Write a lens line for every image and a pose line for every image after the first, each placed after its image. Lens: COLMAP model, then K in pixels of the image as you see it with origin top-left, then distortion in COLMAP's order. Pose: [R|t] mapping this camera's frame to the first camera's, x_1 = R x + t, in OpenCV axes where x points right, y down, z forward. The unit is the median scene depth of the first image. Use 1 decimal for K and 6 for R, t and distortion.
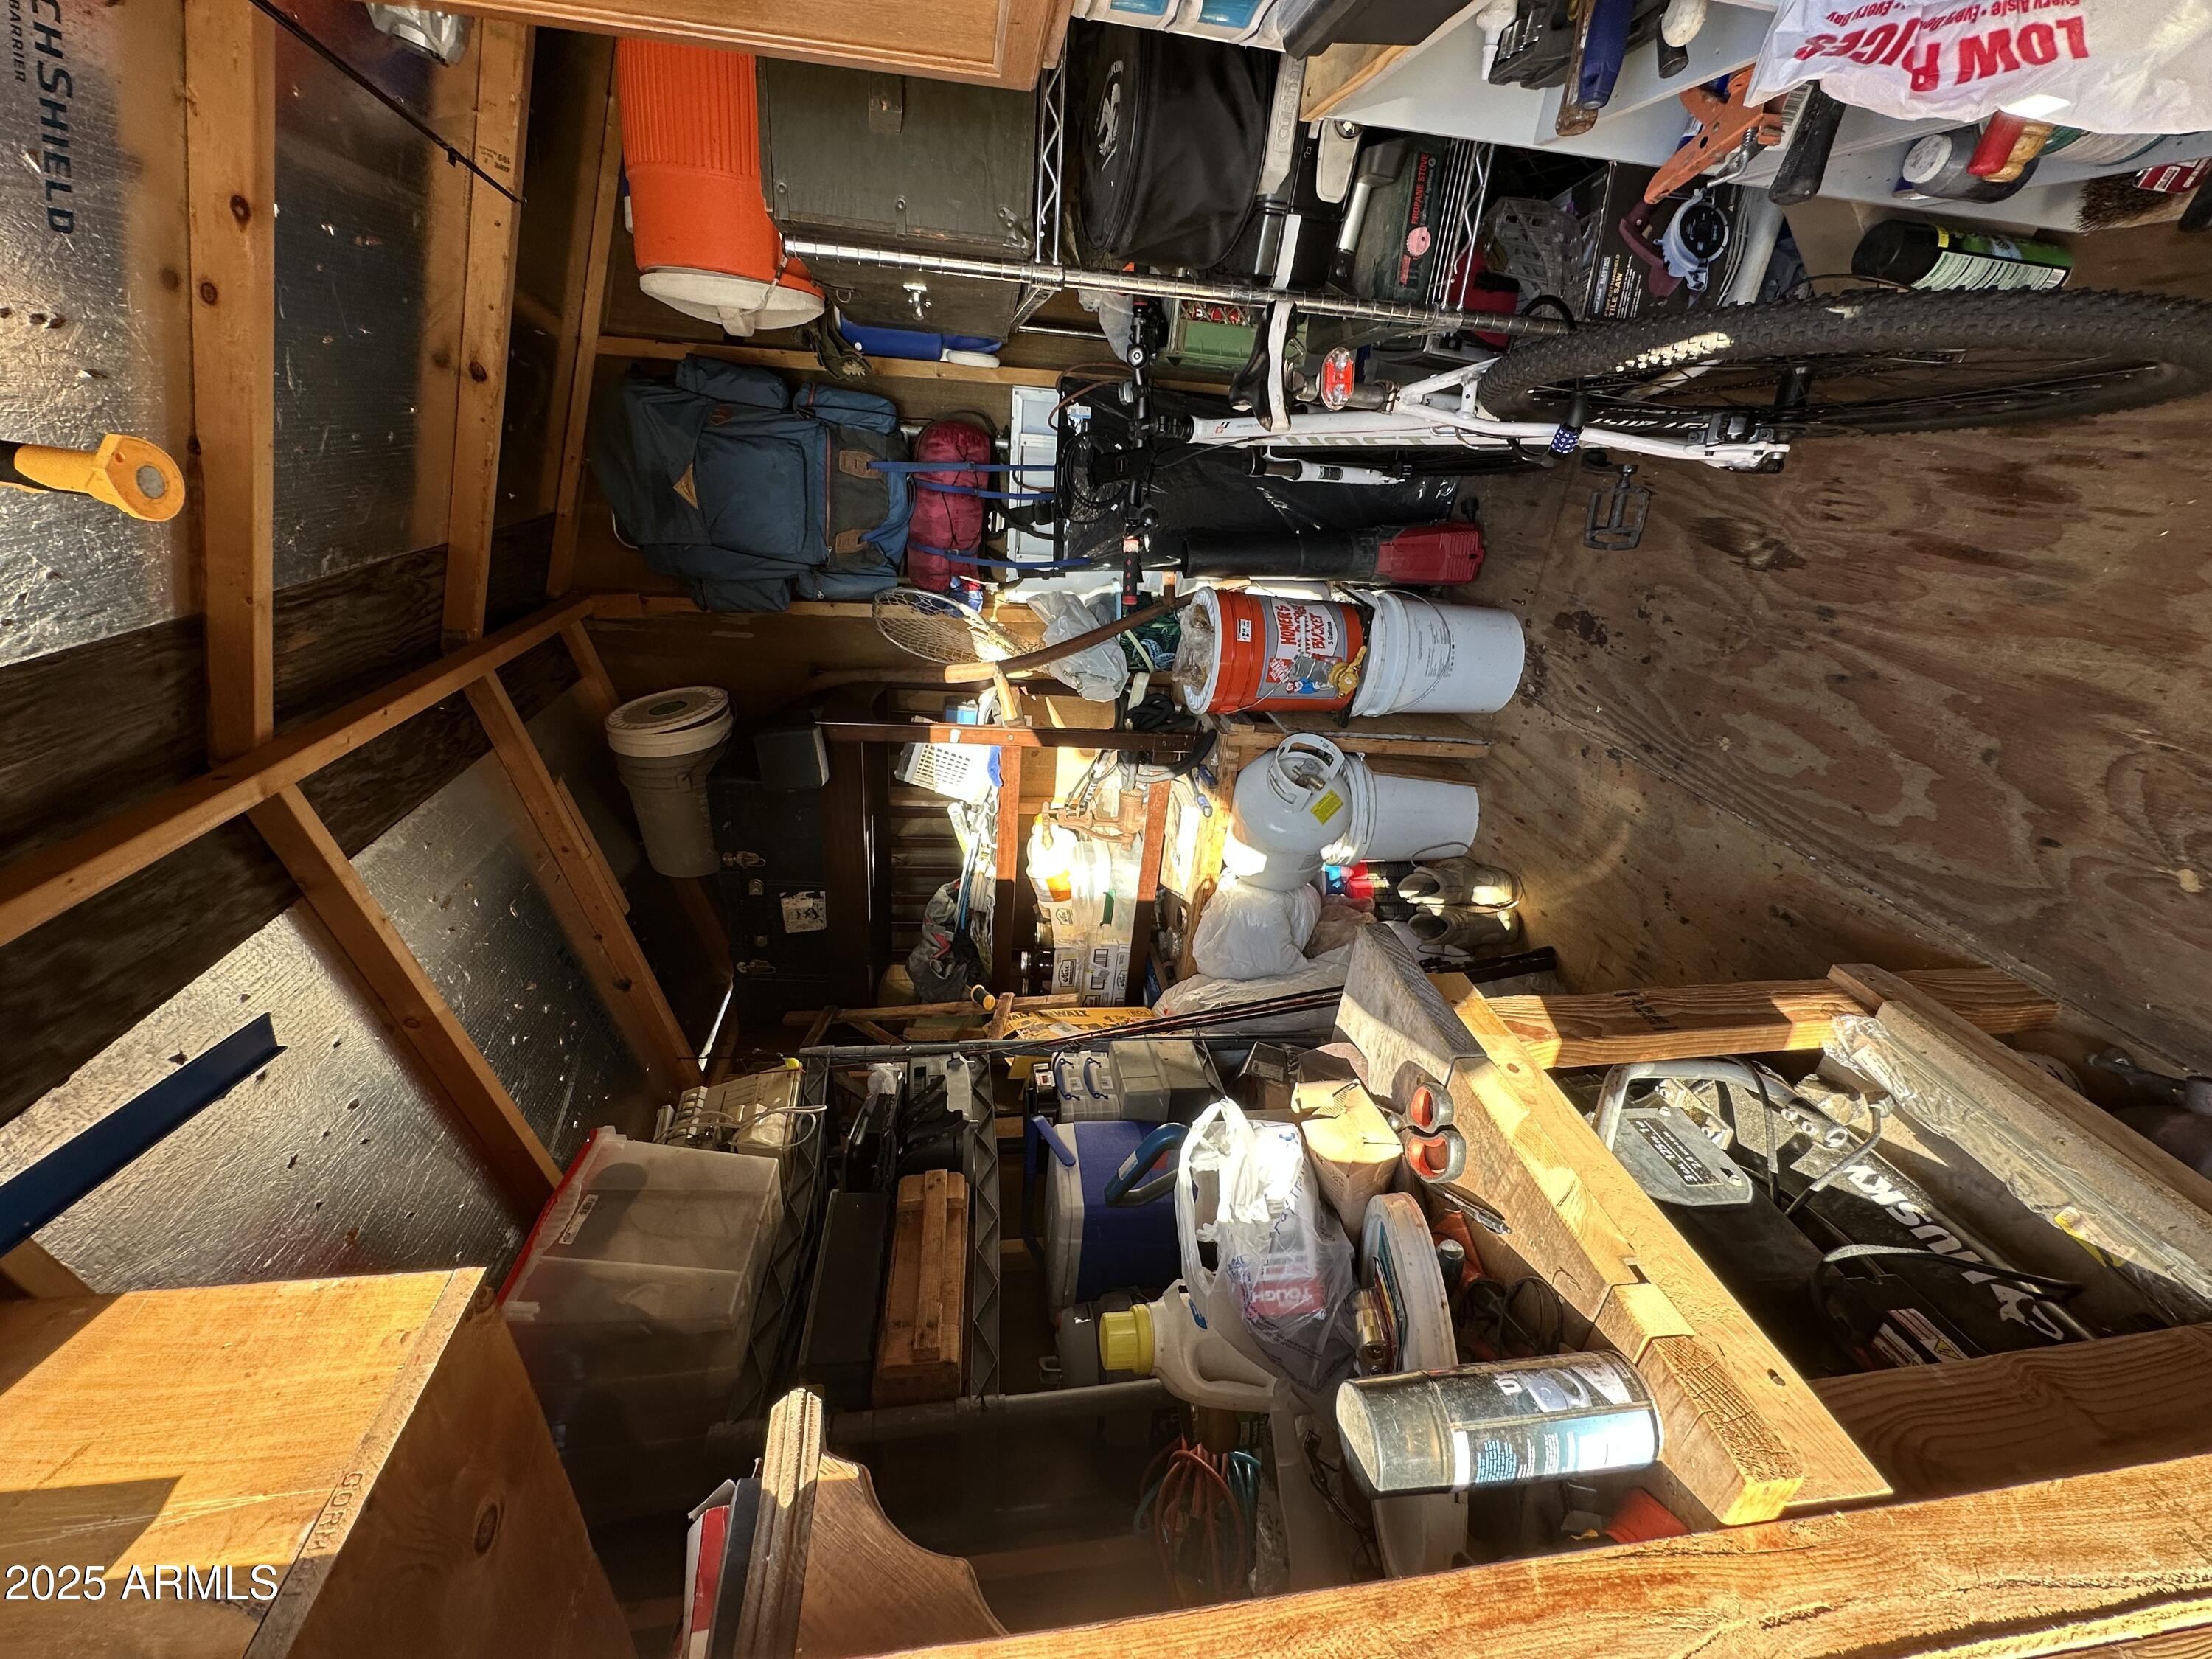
lens RADIAL K [[887.0, 0, 1109.0], [0, 887.0, 831.7], [0, 0, 1]] dist [-0.004037, 0.000273]
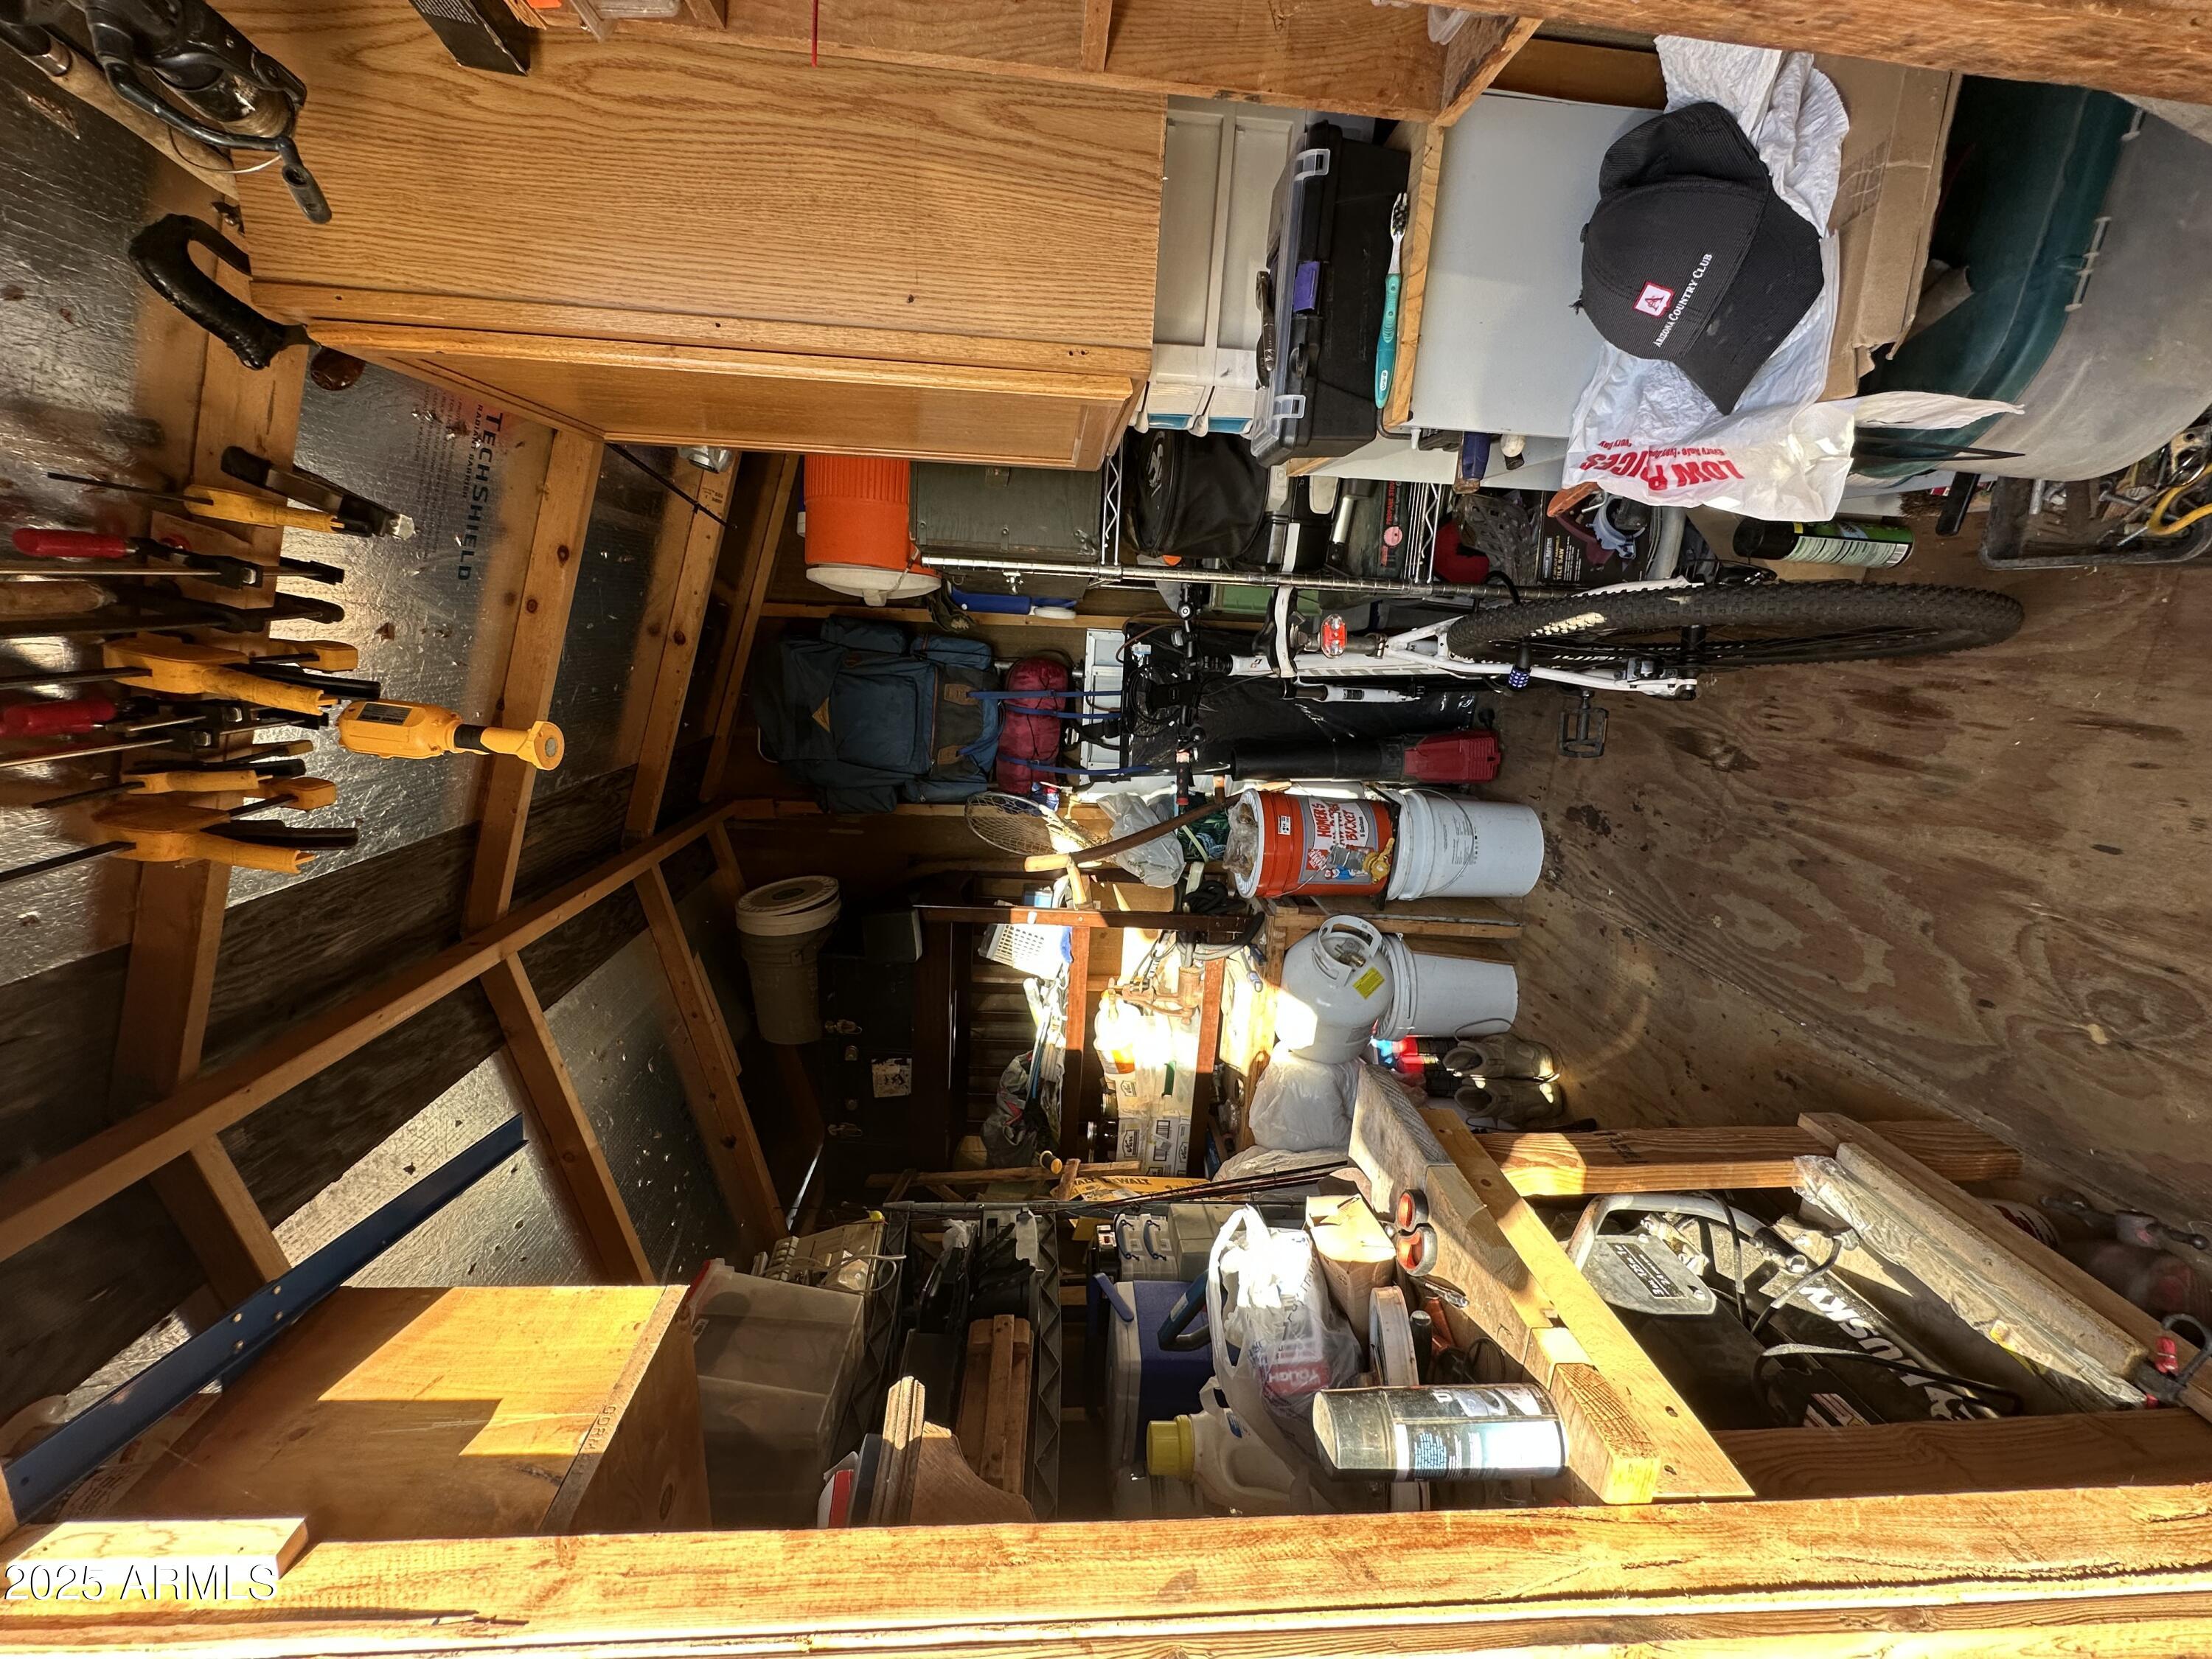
lens RADIAL K [[887.0, 0, 1107.1], [0, 887.0, 830.0], [0, 0, 1]] dist [-0.004037, 0.000273]
pose [[0.996395, -0.008199, -0.084441, 0.035801], [-0.010031, 0.976952, -0.213224, 0.043926], [0.084243, 0.213303, 0.973347, -0.226557]]
